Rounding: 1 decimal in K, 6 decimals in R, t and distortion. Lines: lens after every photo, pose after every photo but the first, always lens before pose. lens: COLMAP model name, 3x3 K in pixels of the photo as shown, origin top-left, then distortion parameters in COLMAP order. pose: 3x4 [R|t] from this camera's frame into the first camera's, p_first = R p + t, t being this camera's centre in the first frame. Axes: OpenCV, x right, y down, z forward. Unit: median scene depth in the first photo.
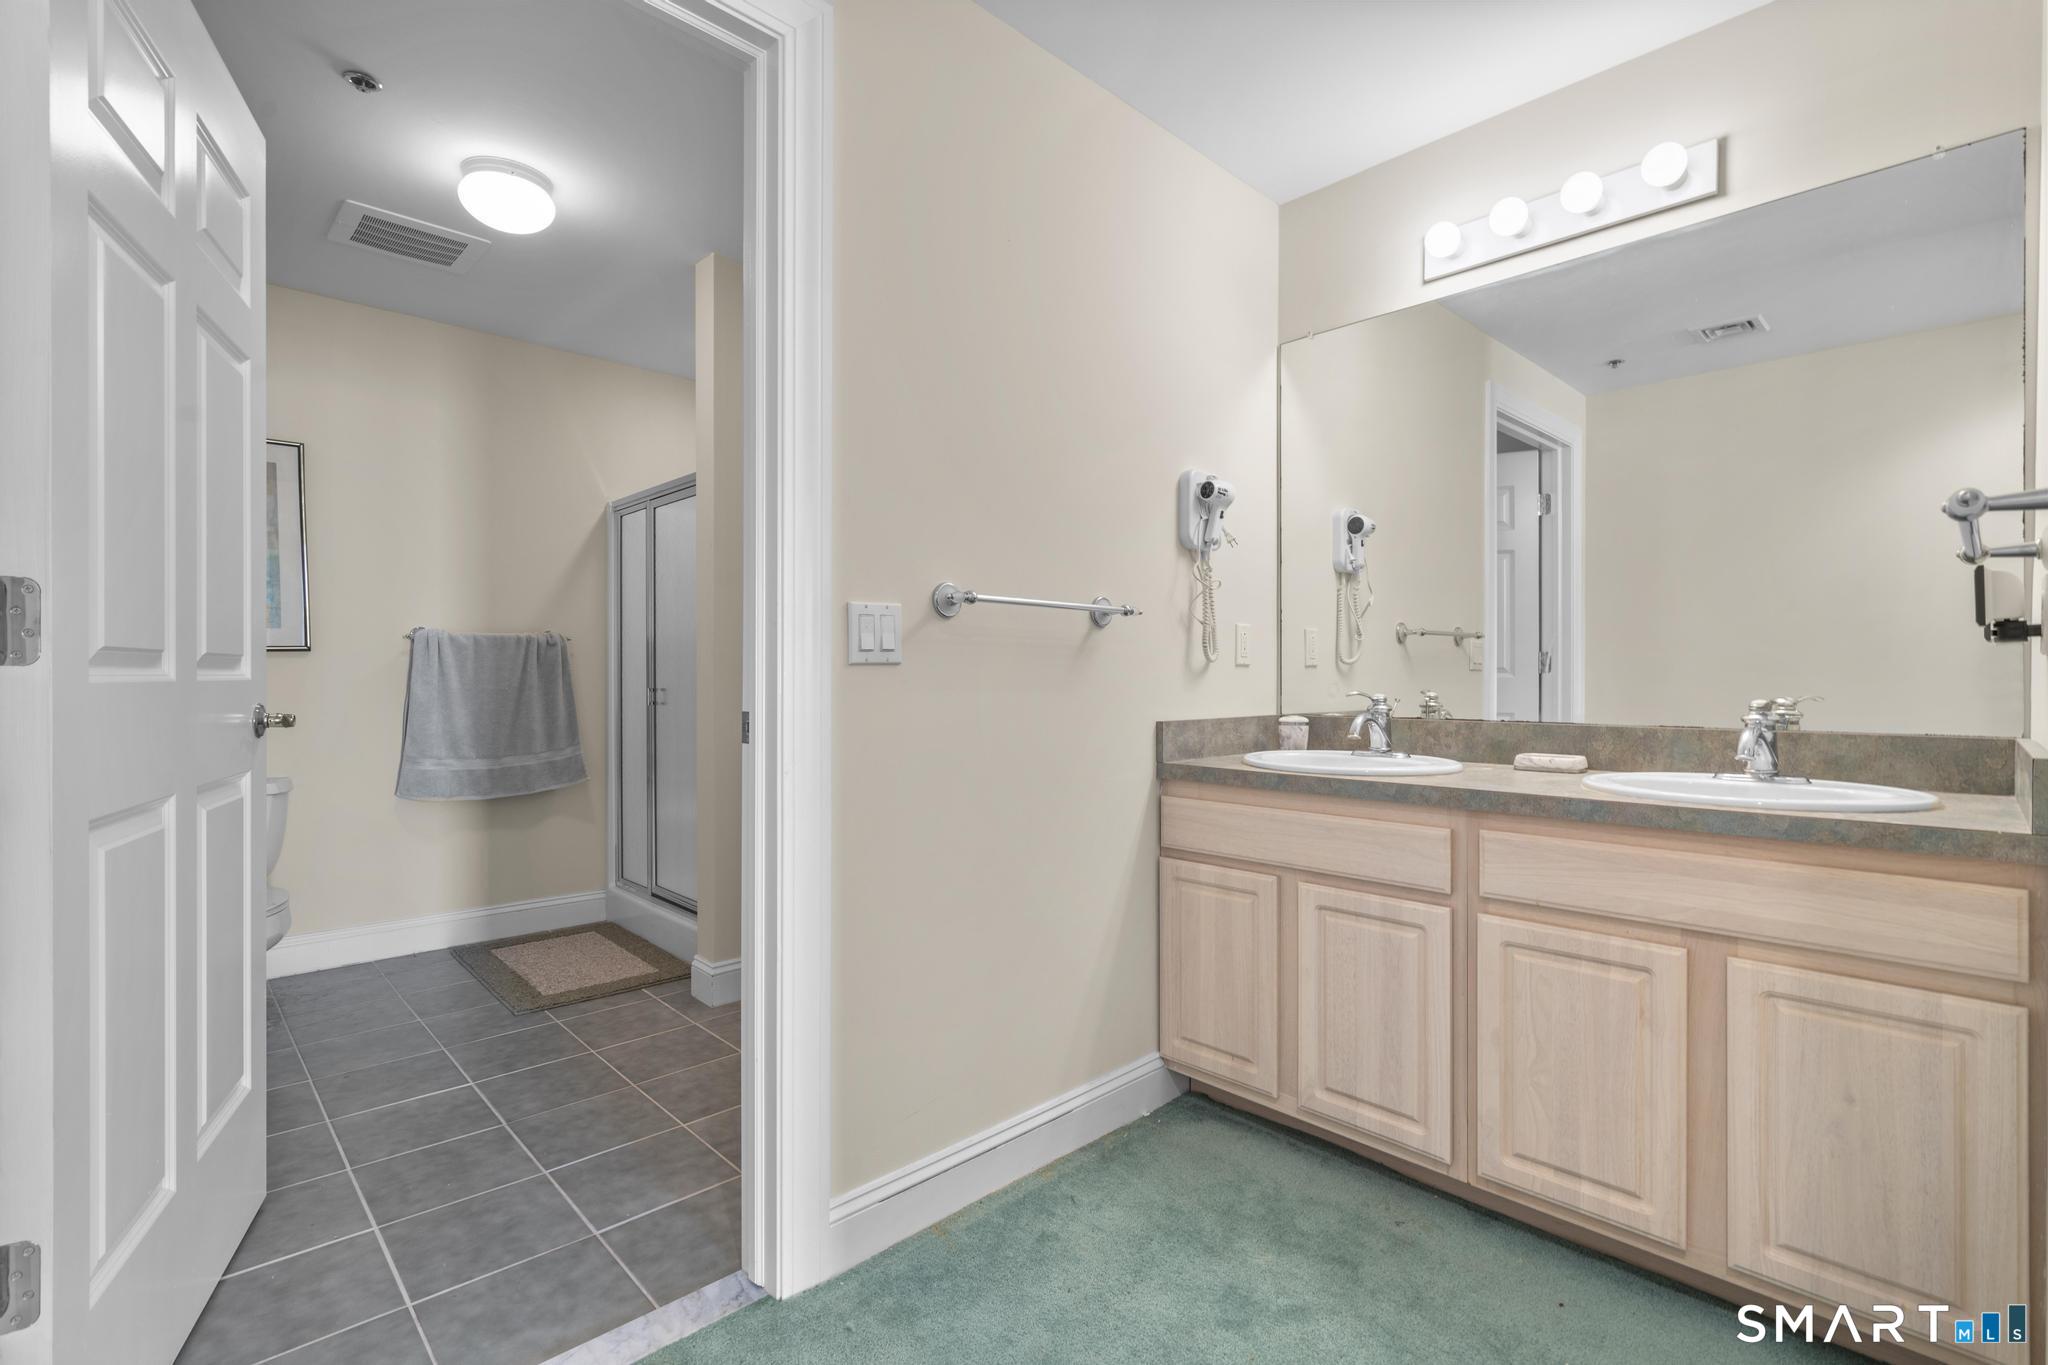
lens RADIAL K [[942.9, 0, 1027.3], [0, 942.9, 676.1], [0, 0, 1]] dist [-0.002615, 0.002198]
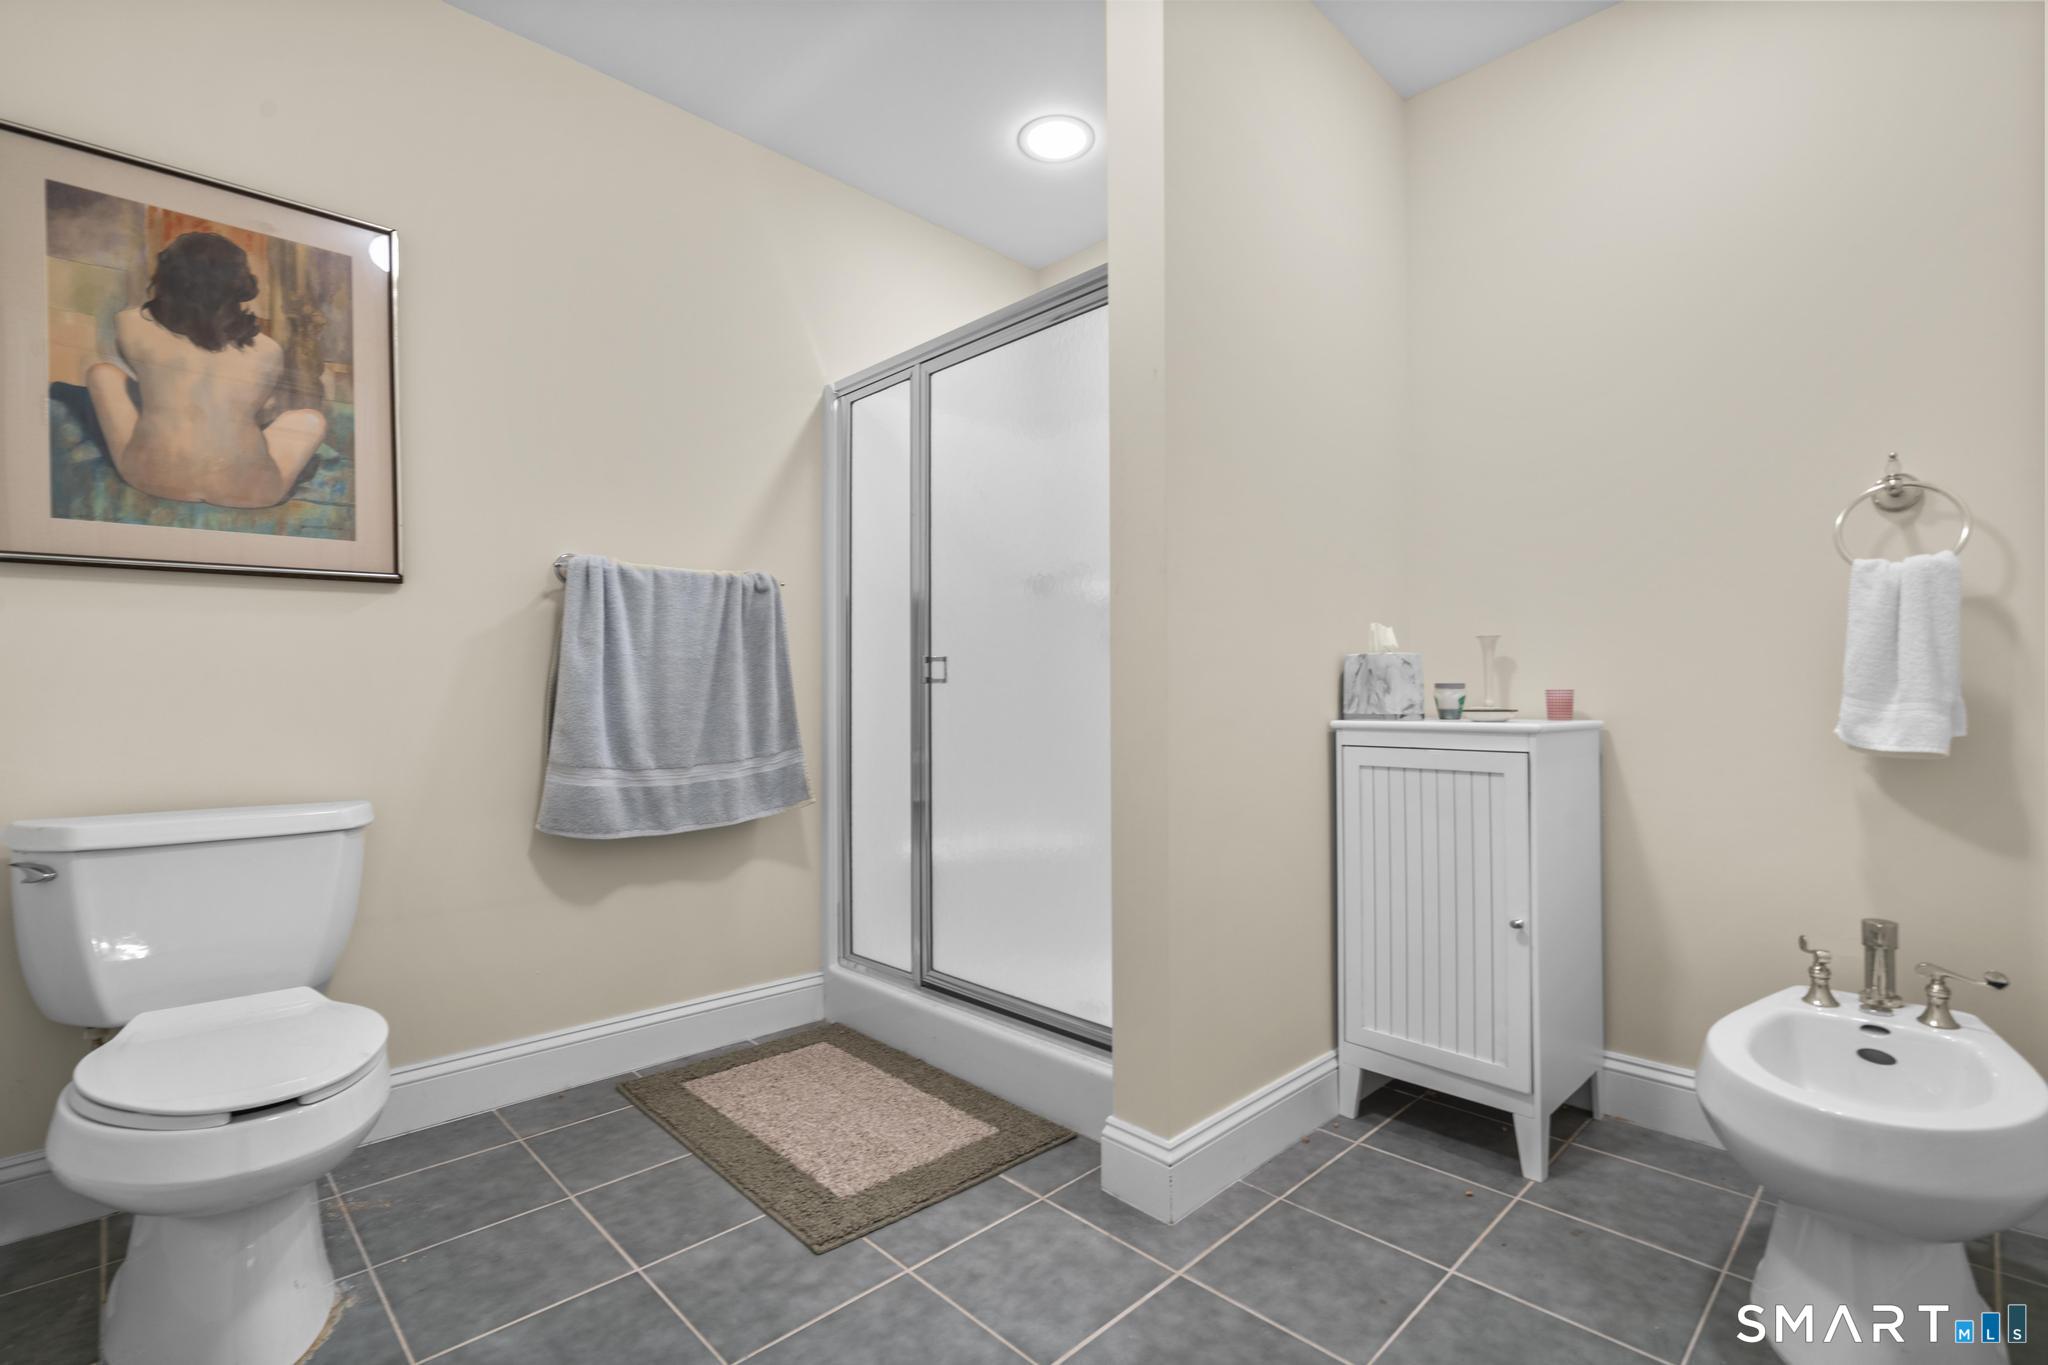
lens RADIAL K [[929.0, 0, 1024.0], [0, 929.0, 682.5], [0, 0, 1]] dist [-0.008227, -0.000052]
pose [[0.999942, -0.005170, 0.009470, -0.339734], [0.005393, 0.999704, -0.023715, 0.045463], [-0.009344, 0.023765, 0.999674, 0.378316]]
